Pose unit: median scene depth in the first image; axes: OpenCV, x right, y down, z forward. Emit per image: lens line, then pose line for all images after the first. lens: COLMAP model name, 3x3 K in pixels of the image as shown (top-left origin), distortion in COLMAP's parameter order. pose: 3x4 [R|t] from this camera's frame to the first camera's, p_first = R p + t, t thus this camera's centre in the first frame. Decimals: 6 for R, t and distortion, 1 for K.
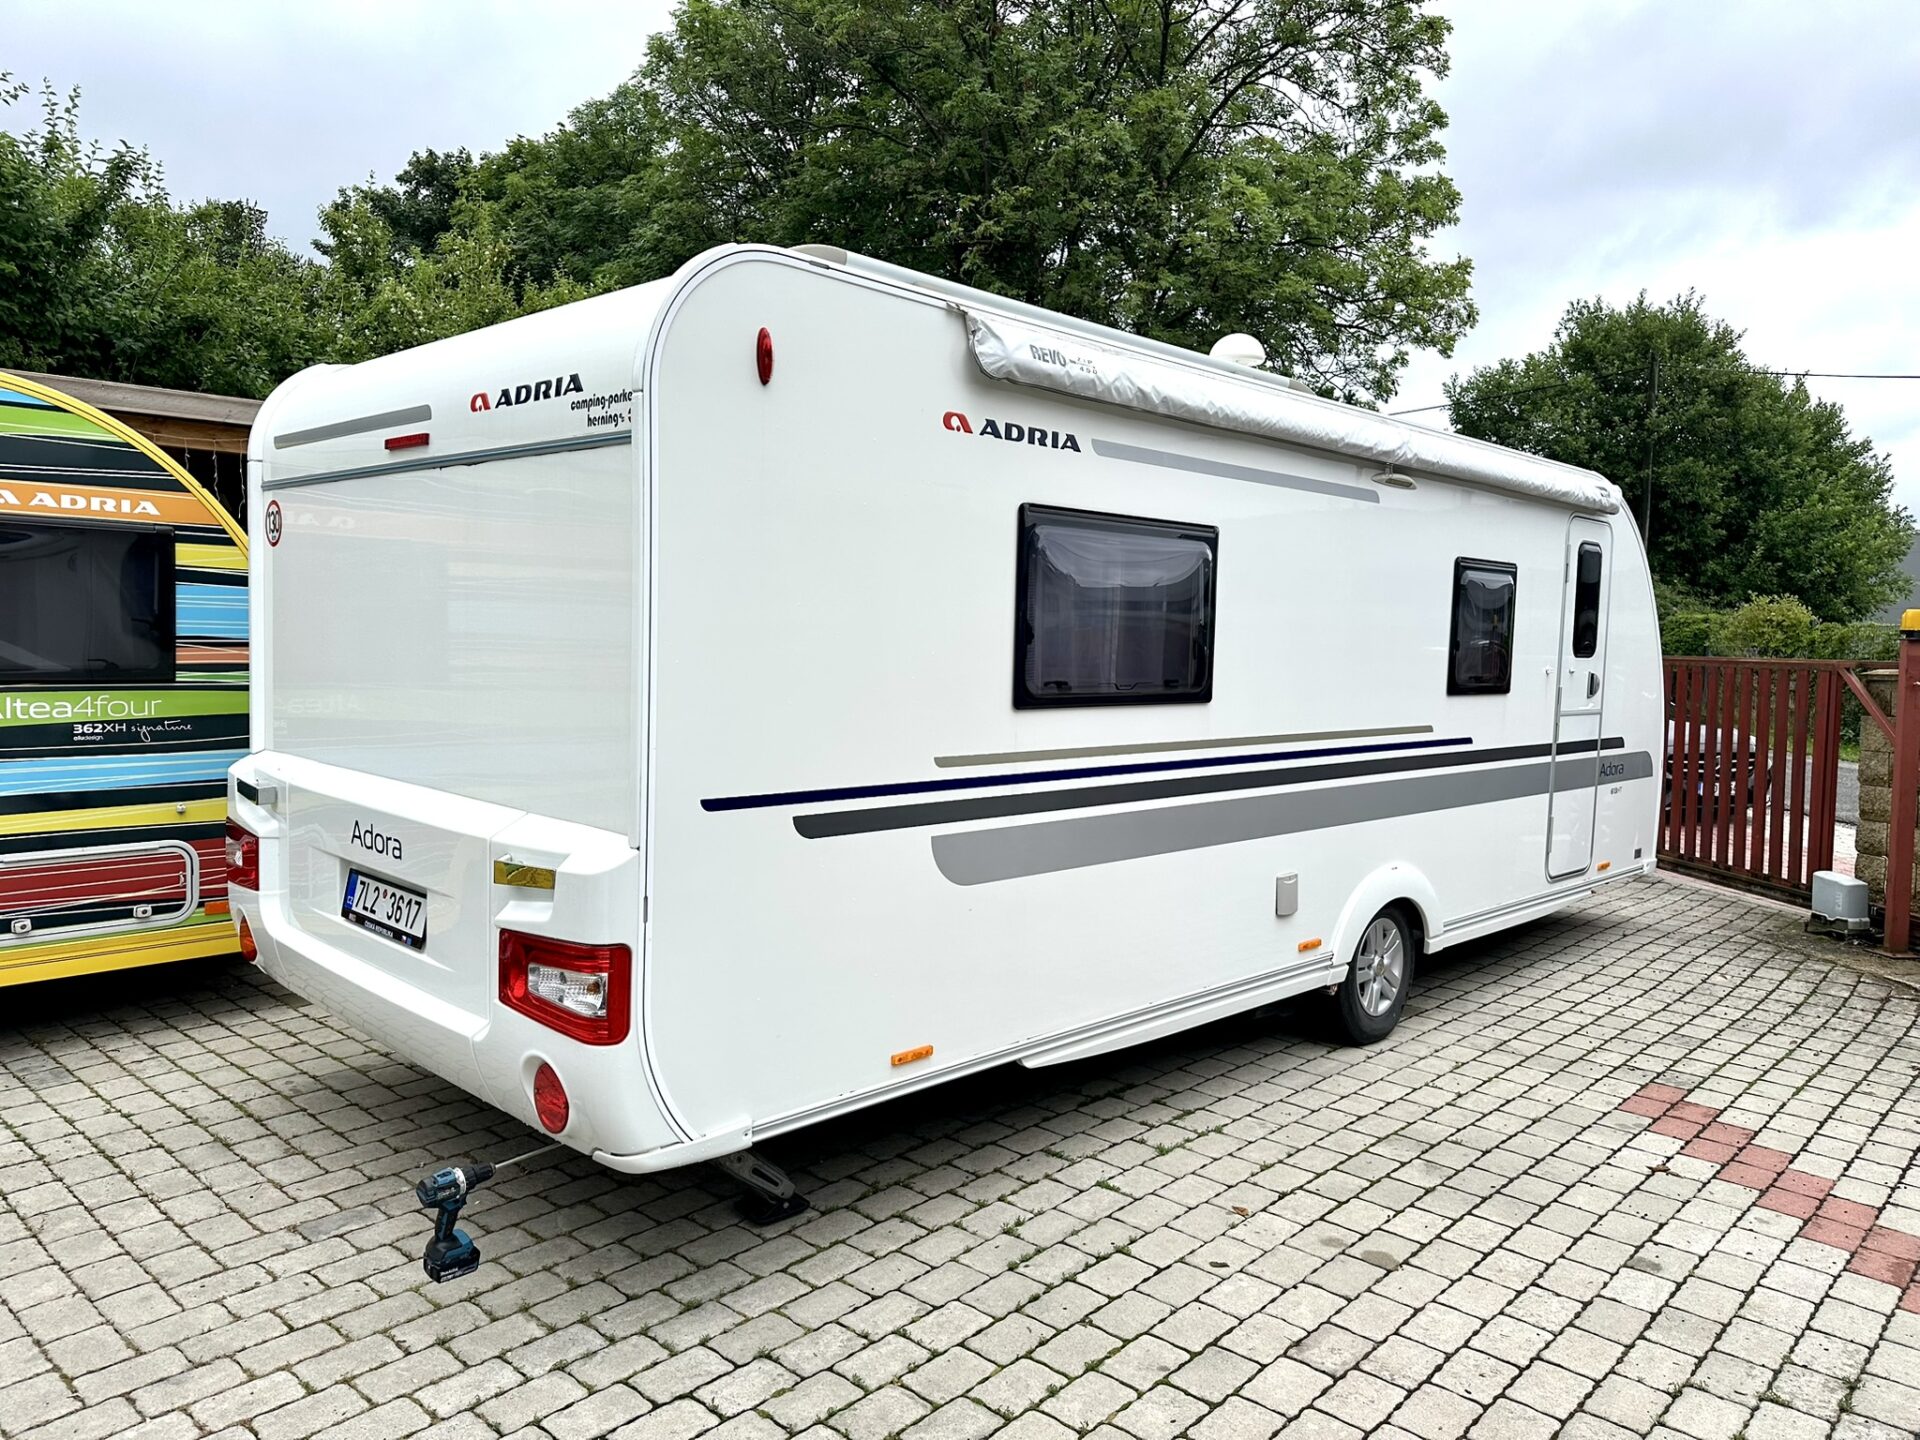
lens RADIAL K [[1325.2, 0, 952.0], [0, 1325.2, 702.5], [0, 0, 1]] dist [0.114148, -0.163795]
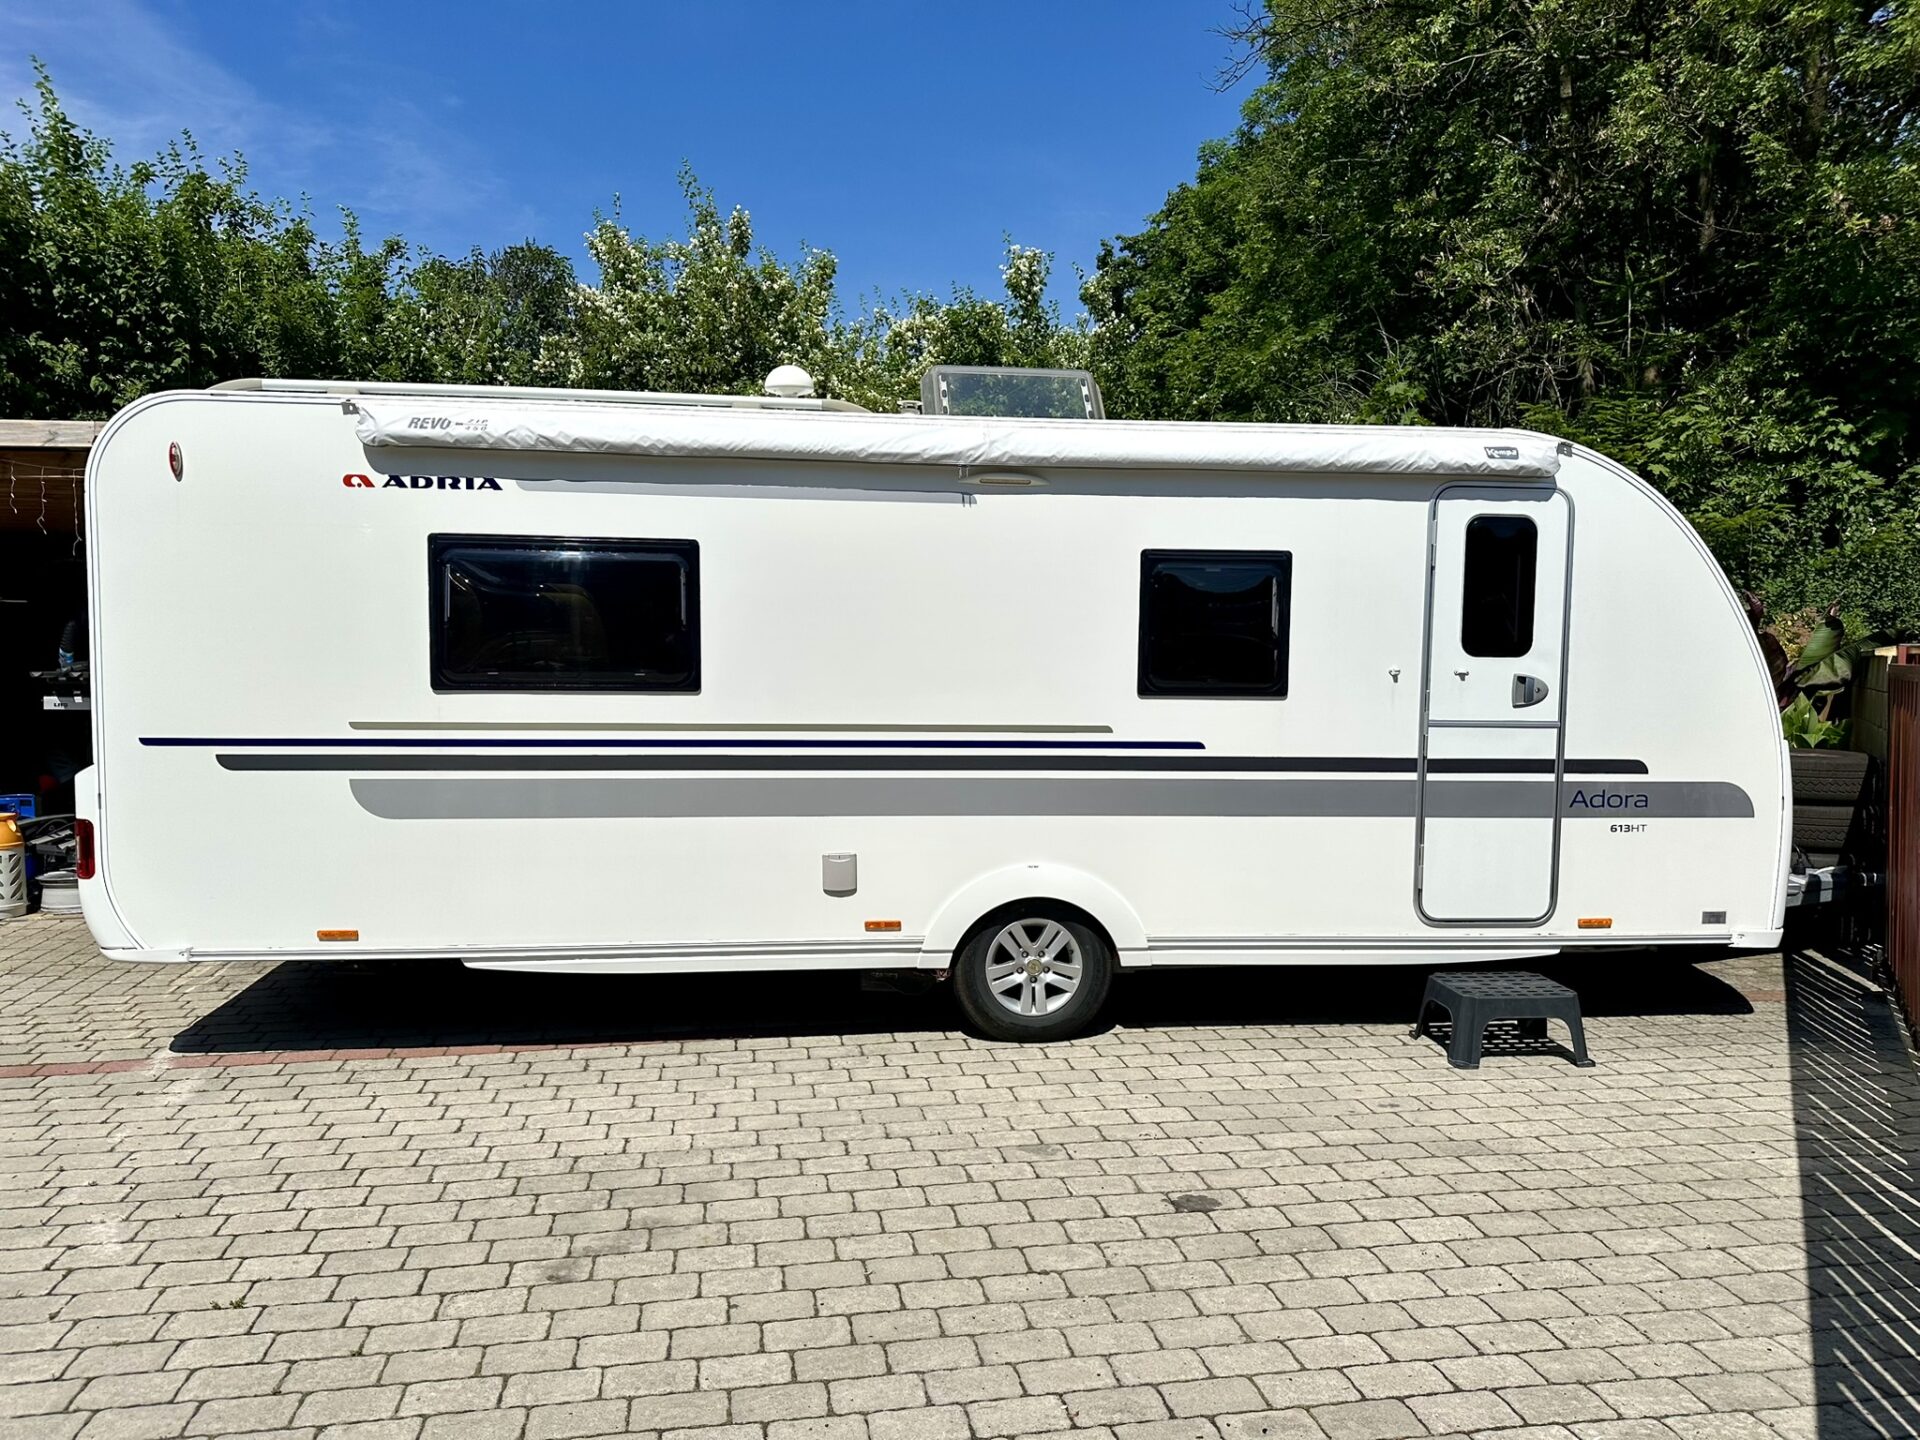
lens RADIAL K [[1325.2, 0, 952.0], [0, 1325.2, 702.5], [0, 0, 1]] dist [0.114148, -0.163795]
pose [[0.780750, 0.017046, -0.624611, 1.189504], [-0.025092, 0.999677, -0.004083, 0.009562], [0.624340, 0.018861, 0.780925, 0.256231]]
